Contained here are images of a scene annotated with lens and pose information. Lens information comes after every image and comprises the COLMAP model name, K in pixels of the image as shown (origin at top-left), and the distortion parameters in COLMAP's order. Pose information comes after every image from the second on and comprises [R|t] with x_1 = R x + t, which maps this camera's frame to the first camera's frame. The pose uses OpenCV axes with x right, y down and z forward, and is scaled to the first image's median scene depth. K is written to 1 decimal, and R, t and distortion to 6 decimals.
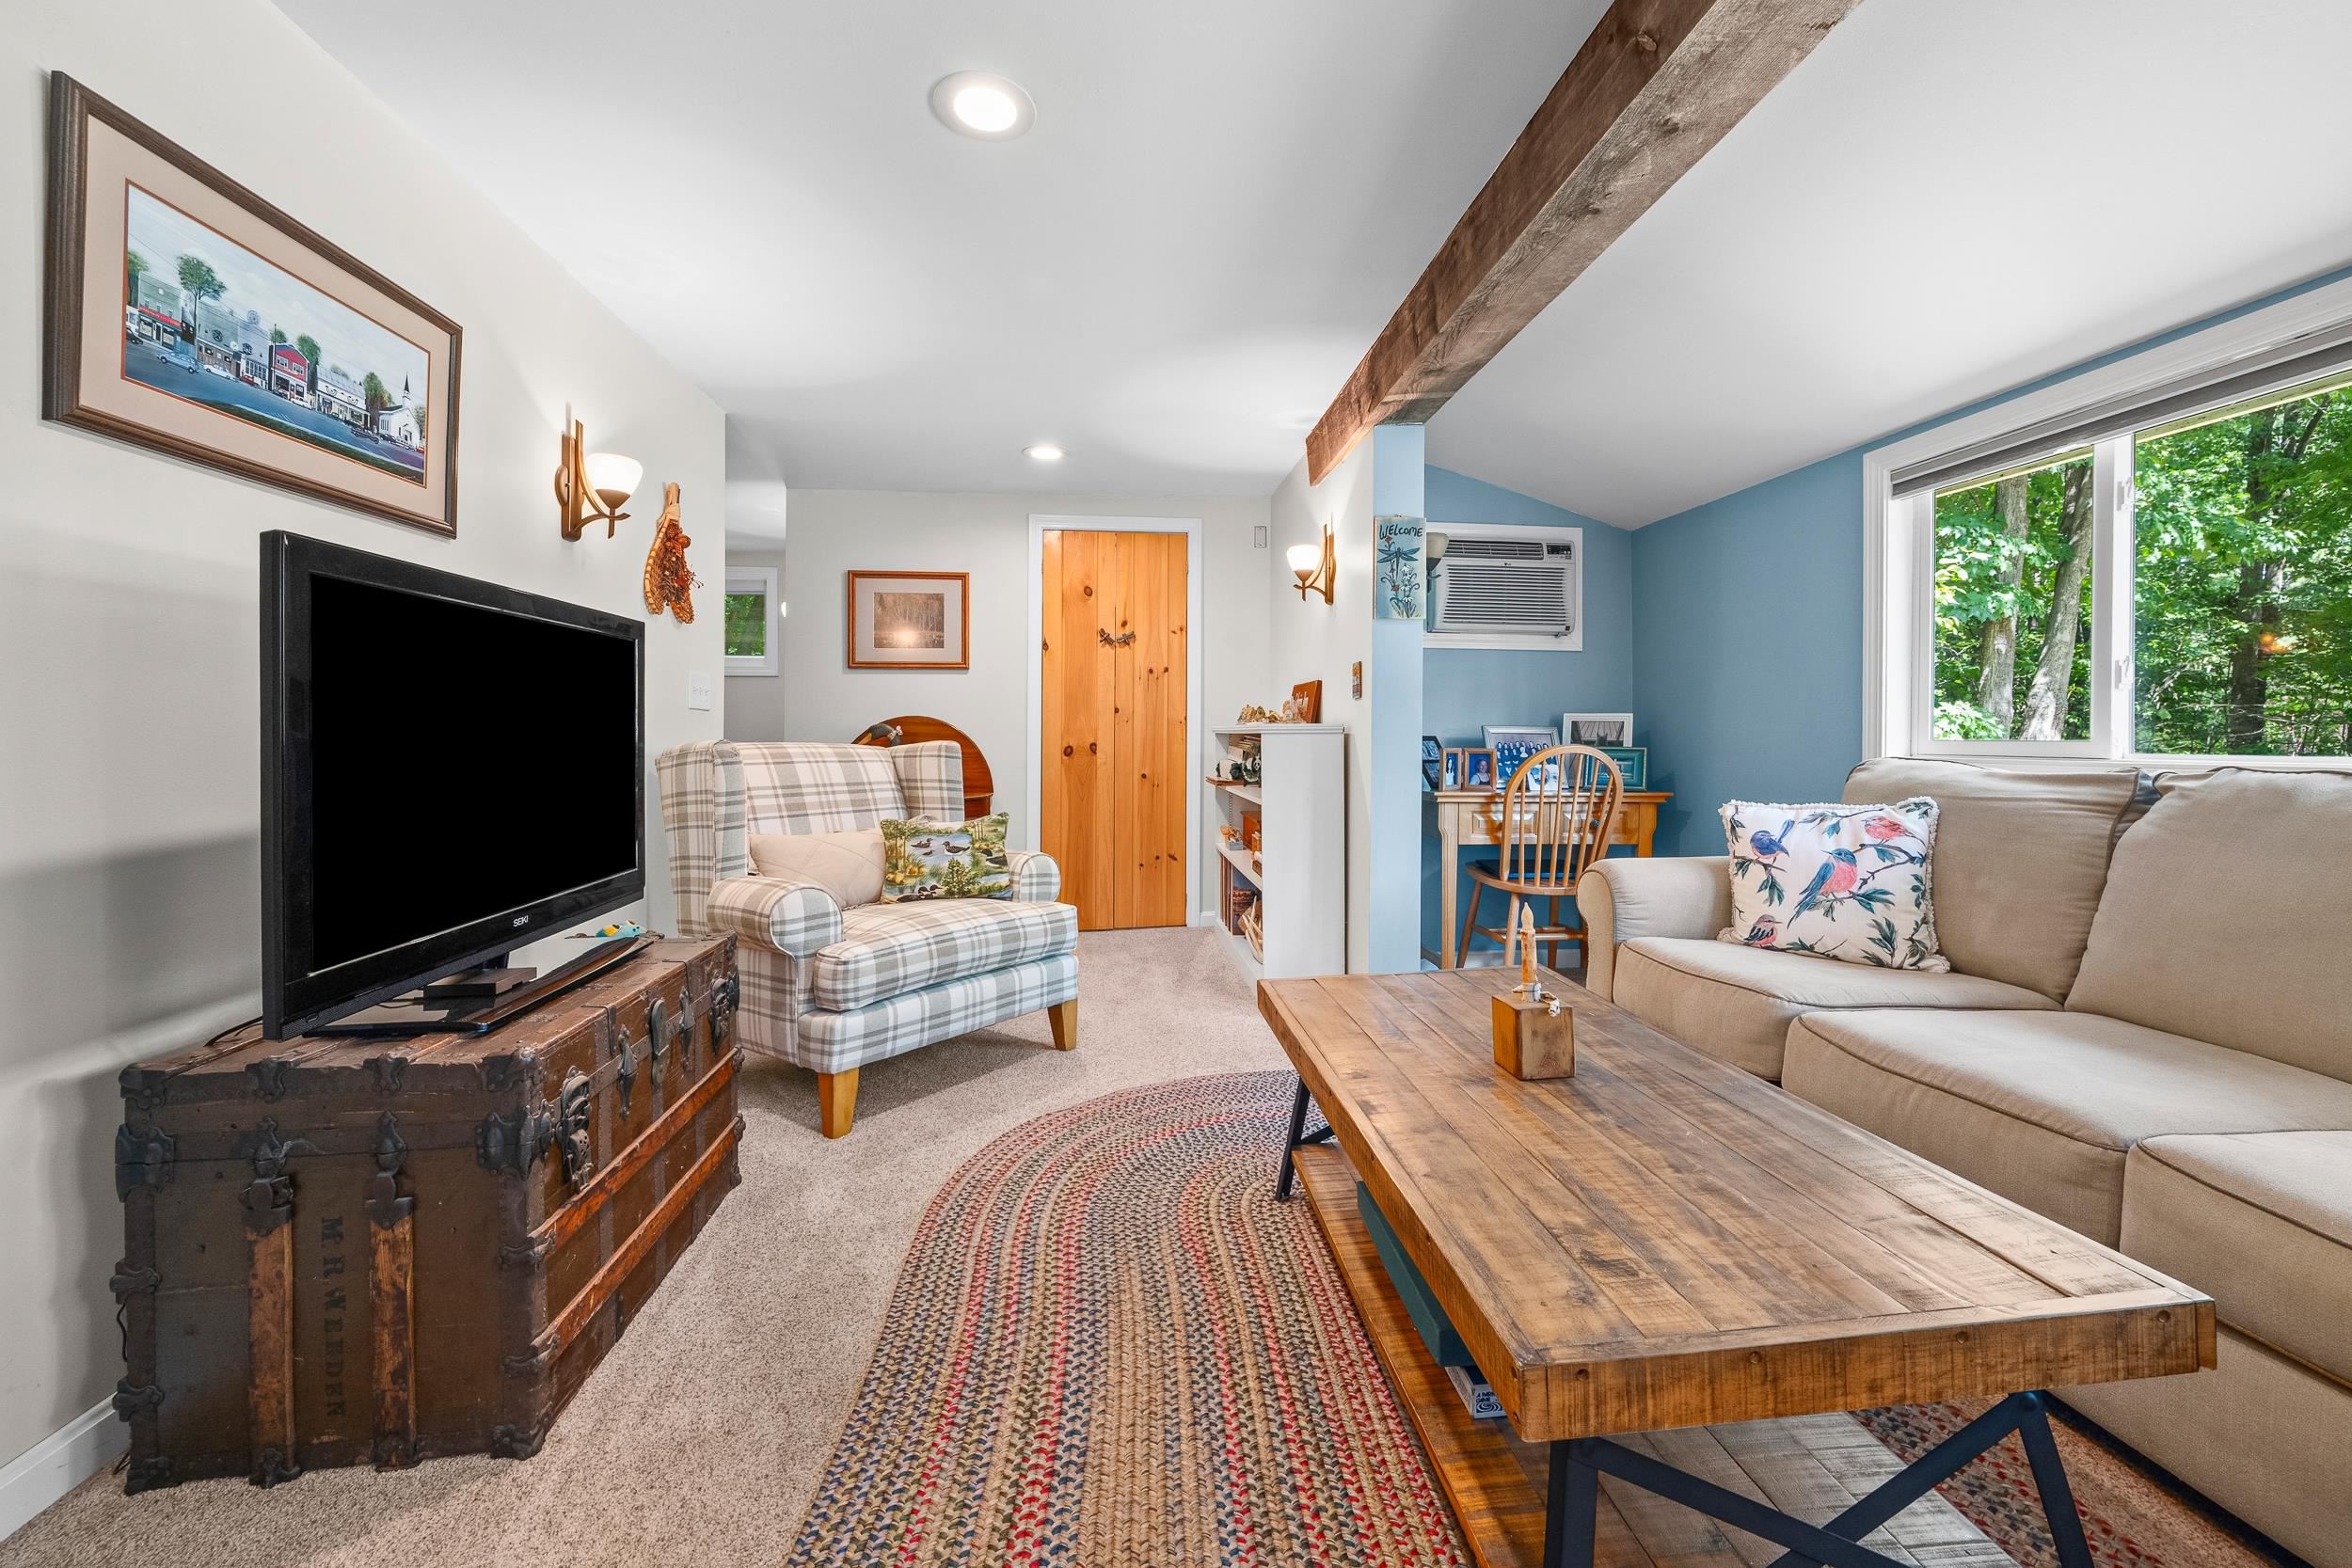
lens RADIAL K [[936.6, 0, 1184.3], [0, 936.6, 727.3], [0, 0, 1]] dist [-0.001447, 0.000144]
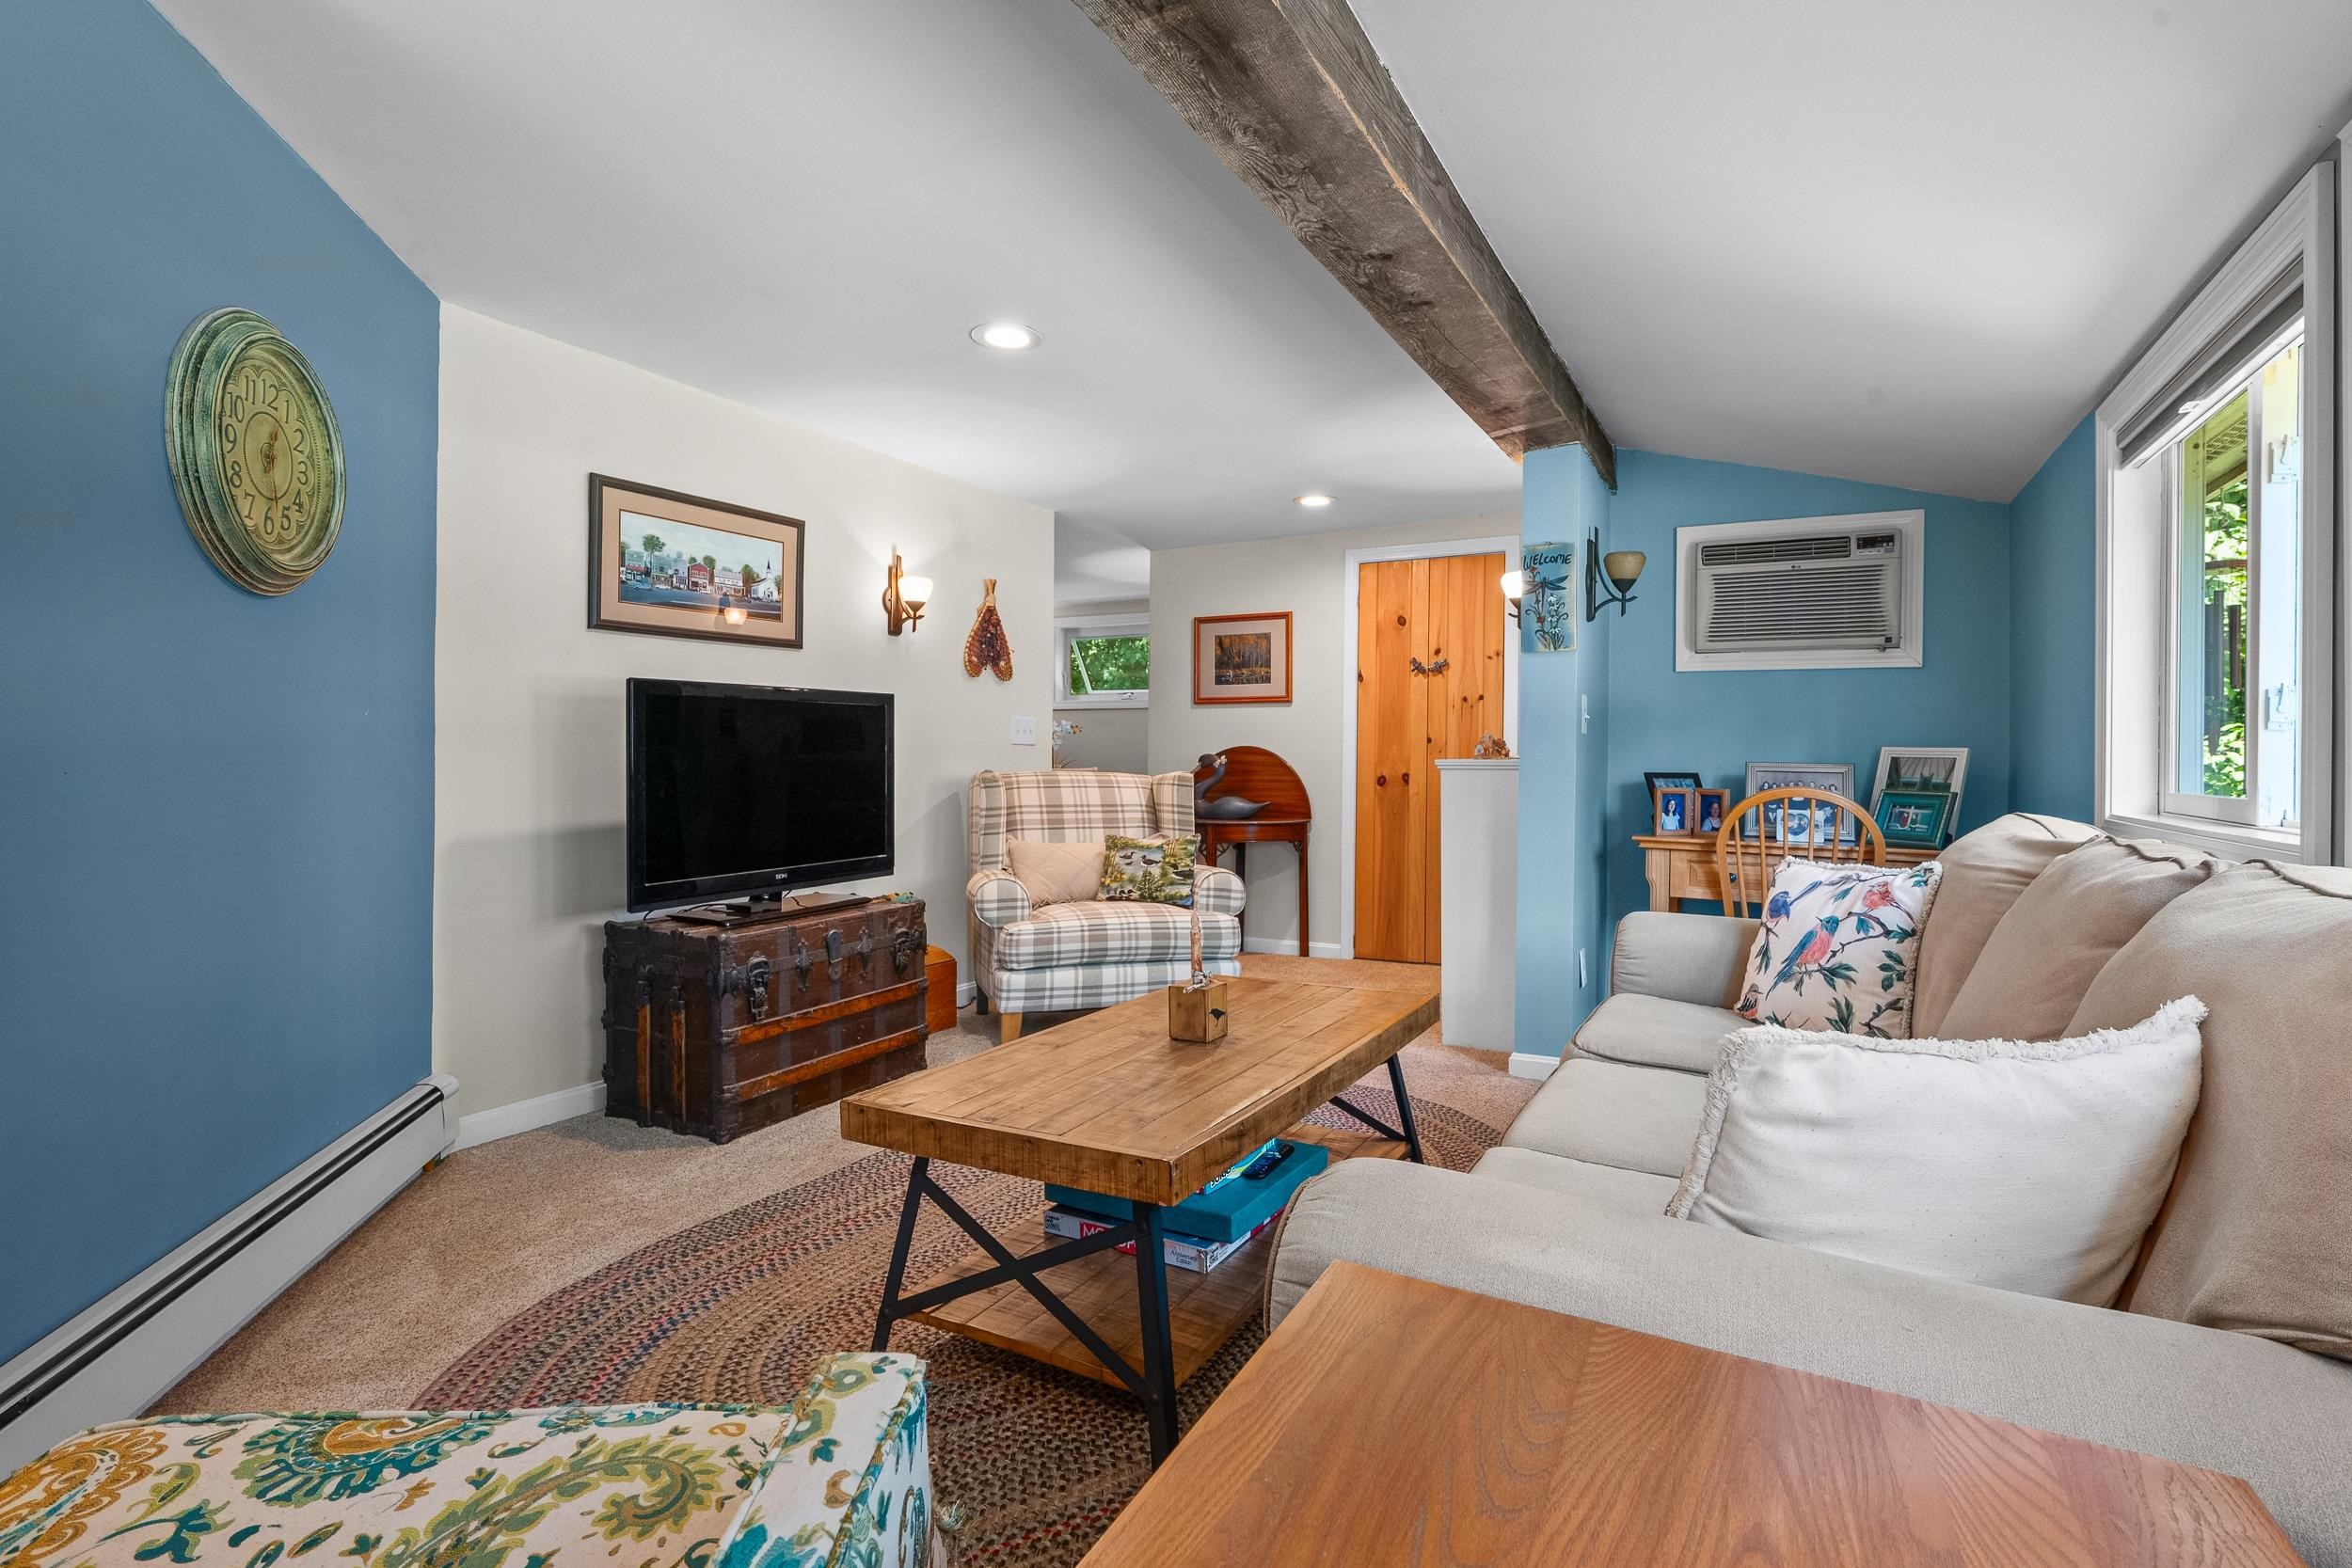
lens RADIAL K [[1068.2, 0, 1166.7], [0, 1068.2, 738.2], [0, 0, 1]] dist [0.000495, 0.000894]
pose [[0.818482, -0.003247, -0.574523, 0.834758], [-0.001007, 0.999974, -0.007087, -0.029769], [0.574531, 0.006379, 0.818458, -0.179016]]
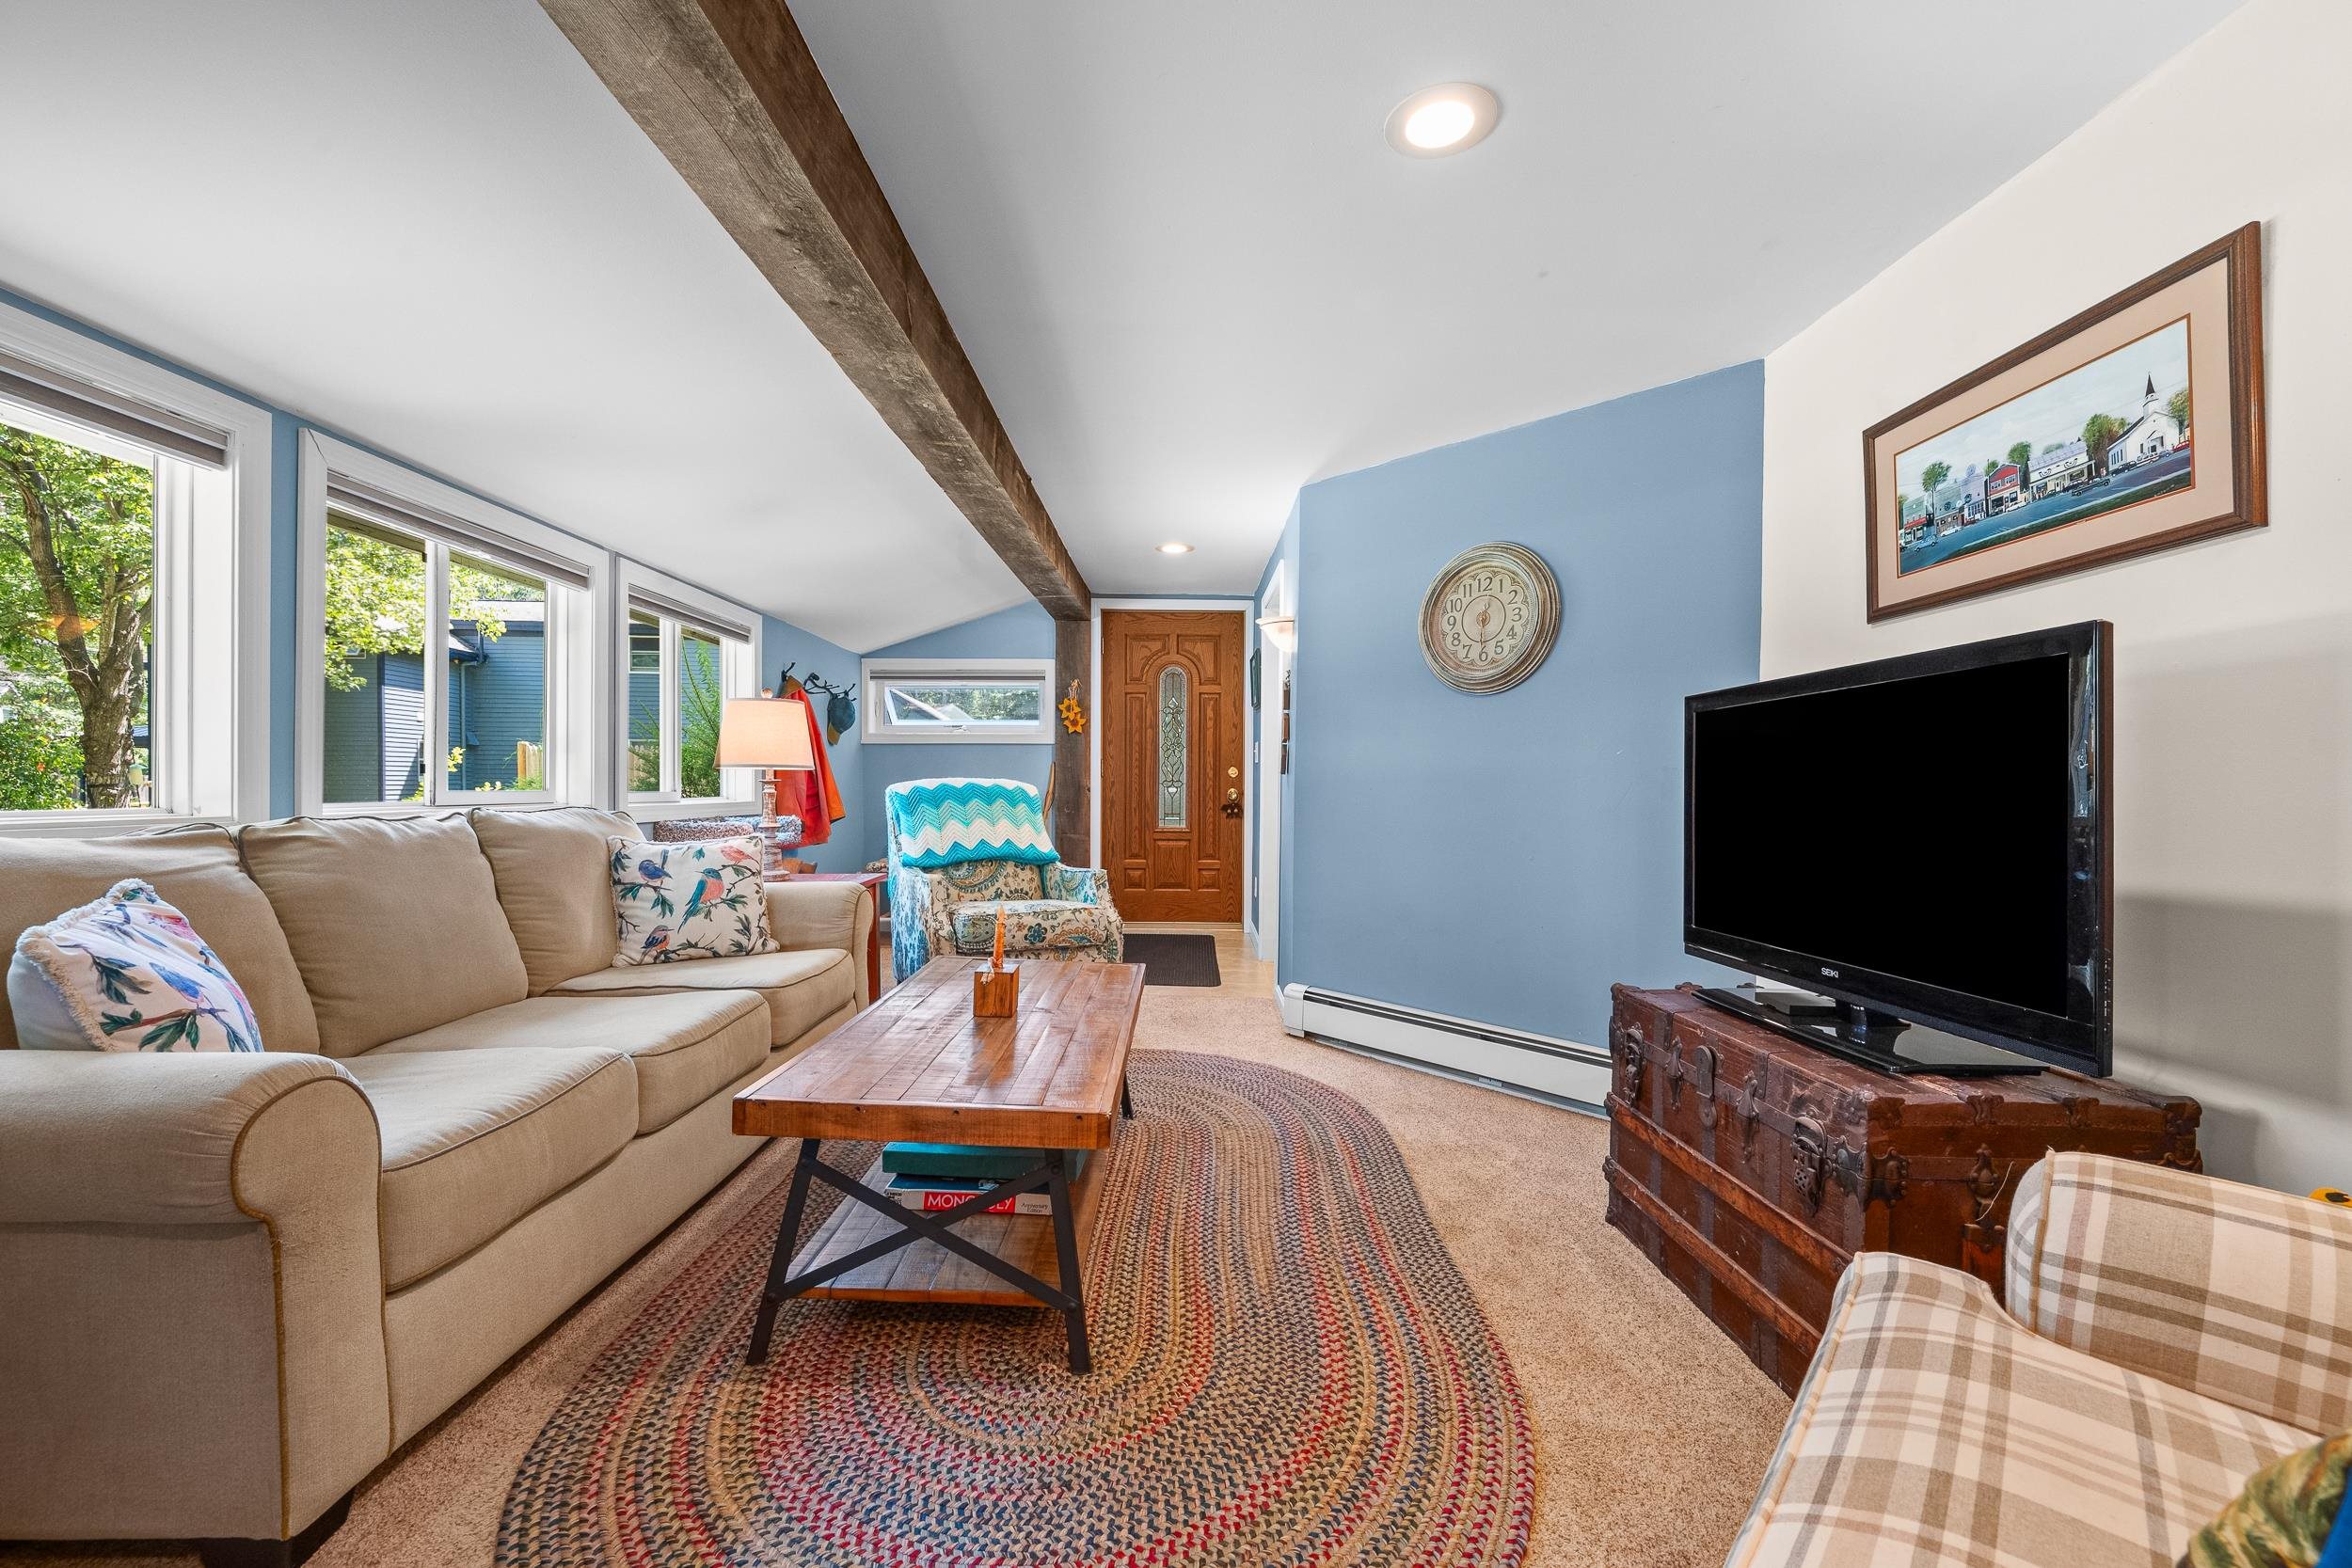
lens RADIAL K [[936.6, 0, 1176.7], [0, 936.6, 791.8], [0, 0, 1]] dist [-0.001447, 0.000144]
pose [[-0.994239, -0.010824, 0.106642, -0.055281], [-0.011313, 0.999928, -0.003977, 0.007744], [-0.106592, -0.005160, -0.994289, 1.757483]]
